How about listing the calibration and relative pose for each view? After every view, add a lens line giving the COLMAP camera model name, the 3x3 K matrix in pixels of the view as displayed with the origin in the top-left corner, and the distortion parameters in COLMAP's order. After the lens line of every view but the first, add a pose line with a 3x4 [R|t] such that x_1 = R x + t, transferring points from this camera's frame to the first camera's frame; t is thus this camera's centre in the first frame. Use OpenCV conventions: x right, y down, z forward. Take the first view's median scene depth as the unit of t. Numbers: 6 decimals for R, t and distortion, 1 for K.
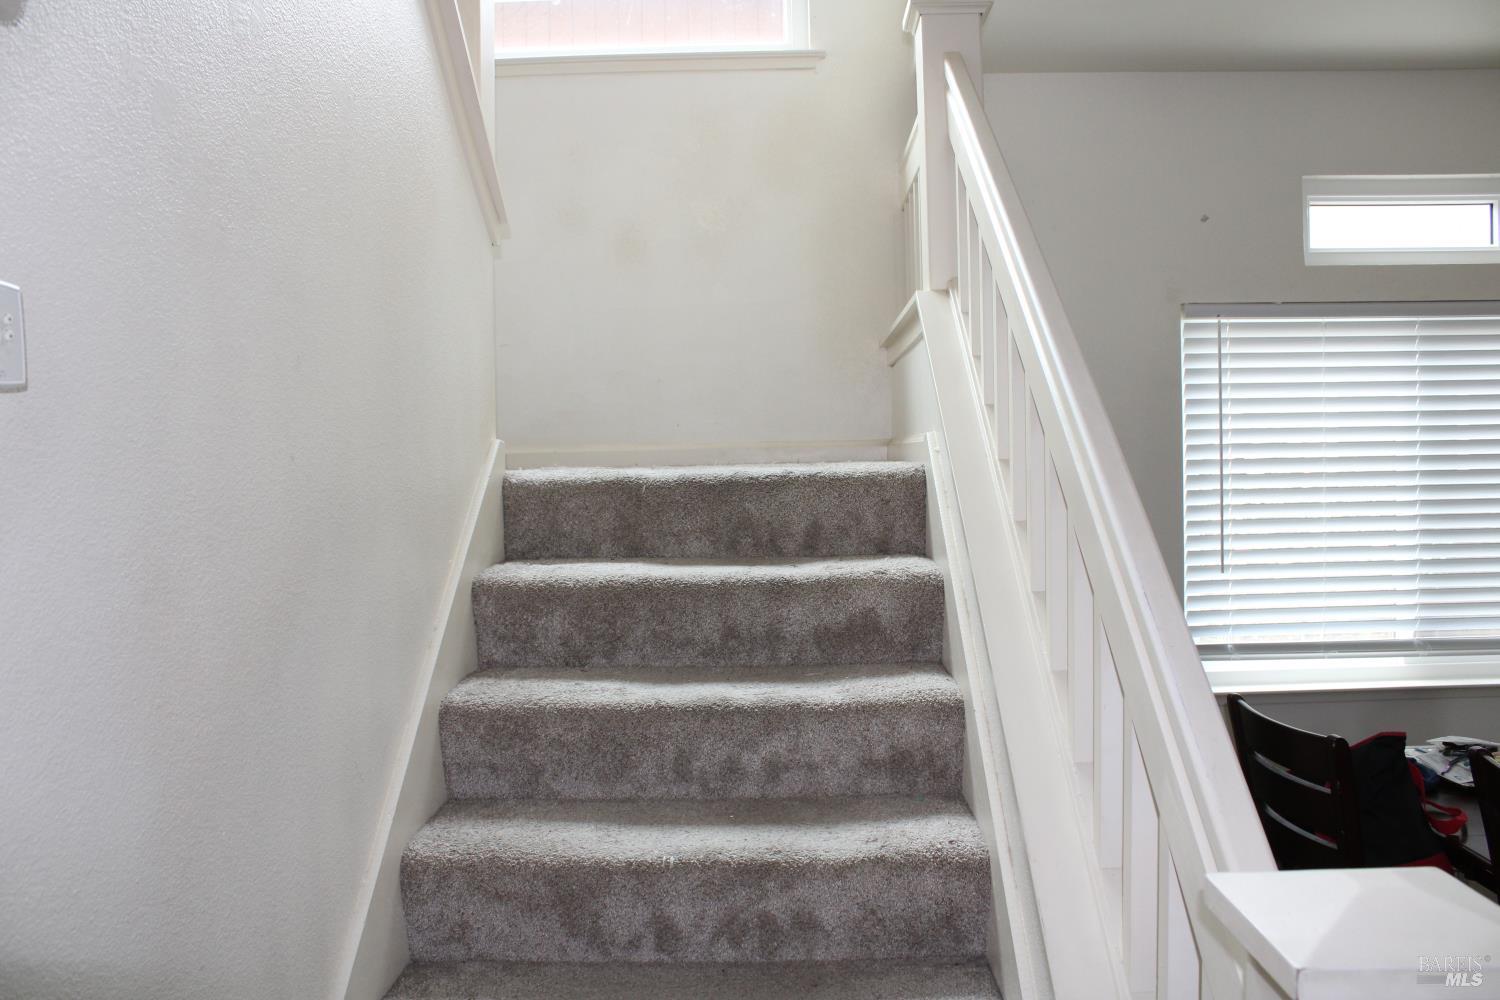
lens RADIAL K [[1253.6, 0, 756.5], [0, 1253.6, 502.0], [0, 0, 1]] dist [-0.165258, 0.145982]
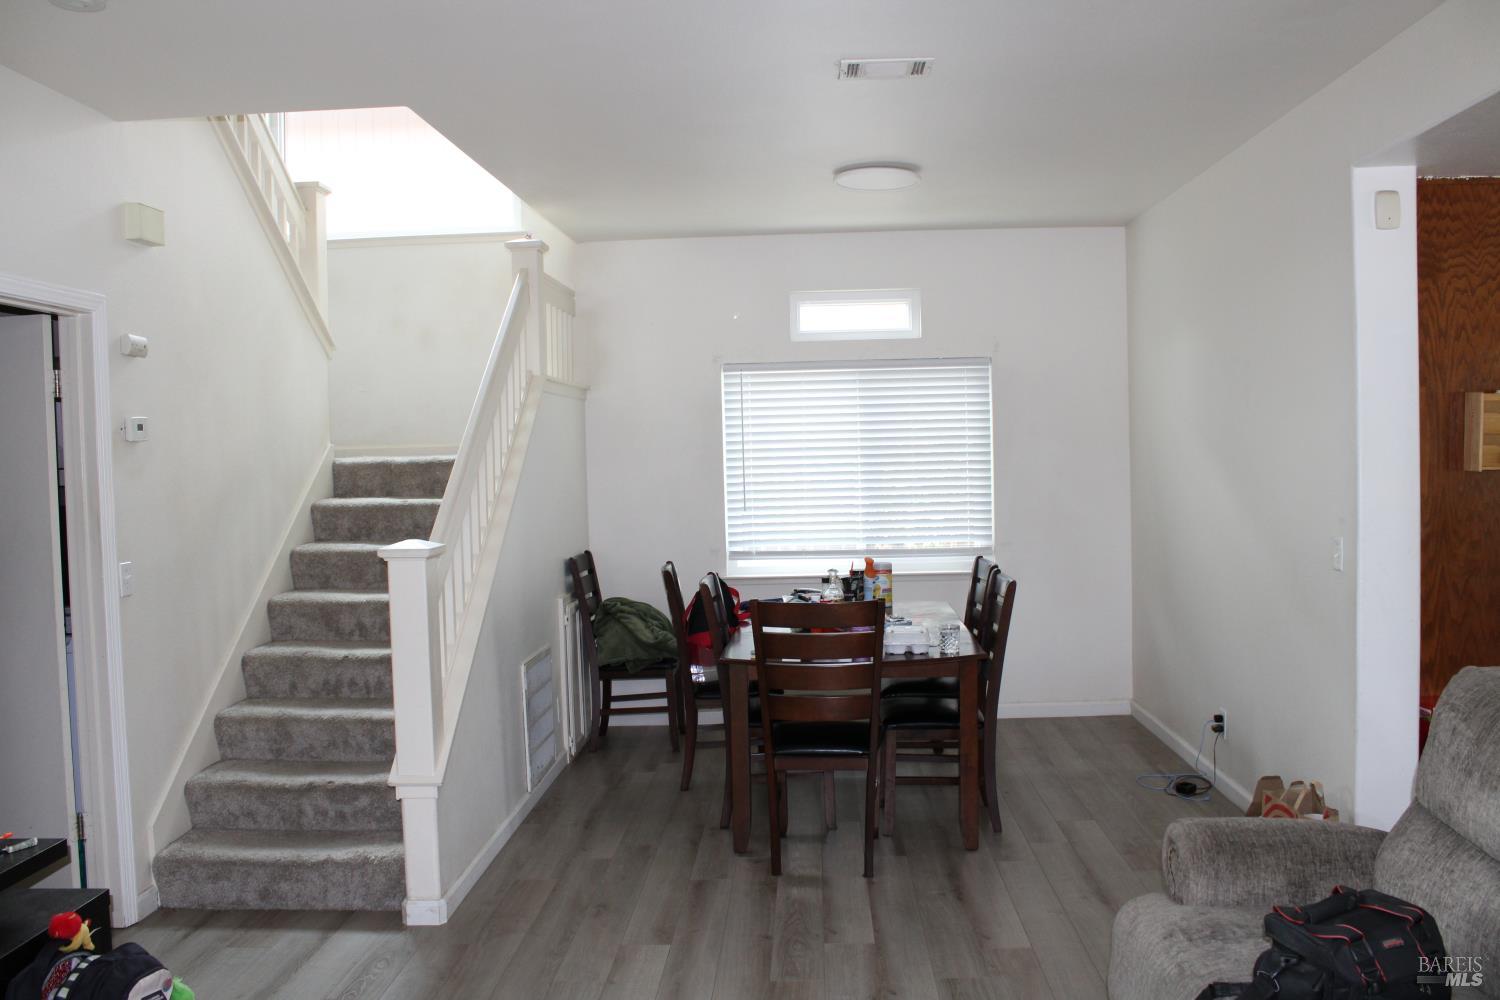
lens RADIAL K [[1253.6, 0, 745.1], [0, 1253.6, 500.5], [0, 0, 1]] dist [-0.165258, 0.145982]
pose [[0.999560, -0.002923, -0.029516, 0.604539], [0.003276, 0.999924, 0.011902, 0.027322], [0.029479, -0.011993, 0.999493, -1.199067]]
